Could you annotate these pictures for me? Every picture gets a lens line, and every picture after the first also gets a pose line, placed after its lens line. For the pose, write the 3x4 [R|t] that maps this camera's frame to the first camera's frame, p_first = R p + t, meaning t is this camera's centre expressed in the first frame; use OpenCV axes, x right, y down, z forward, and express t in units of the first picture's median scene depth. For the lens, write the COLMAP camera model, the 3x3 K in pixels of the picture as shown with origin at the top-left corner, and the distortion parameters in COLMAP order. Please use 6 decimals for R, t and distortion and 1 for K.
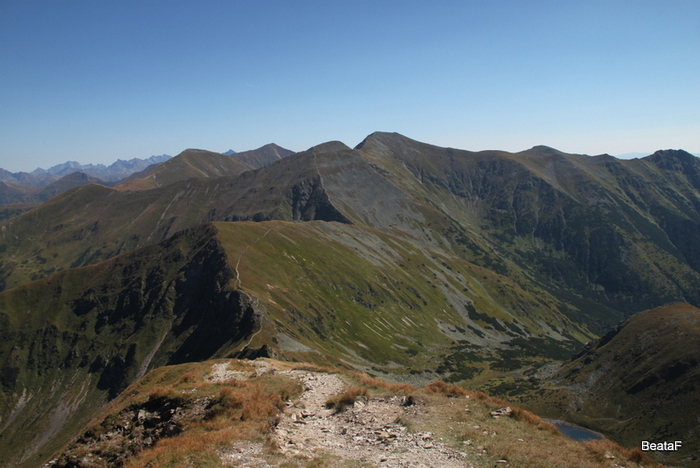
lens RADIAL K [[624.0, 0, 350.3], [0, 624.0, 234.3], [0, 0, 1]] dist [-0.170168, -0.006324]
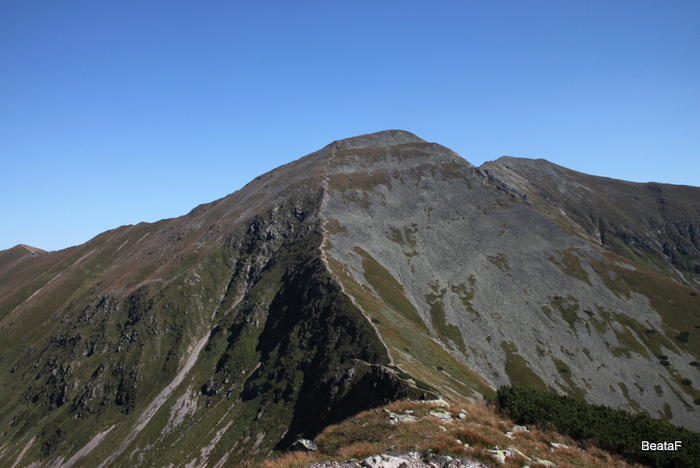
lens RADIAL K [[608.6, 0, 347.8], [0, 608.6, 233.5], [0, 0, 1]] dist [-0.100196, 0.016039]
pose [[0.971376, -0.004479, -0.237505, 0.046236], [-0.037077, 0.984709, -0.170215, -0.010441], [0.234635, 0.174149, 0.956357, 0.667811]]
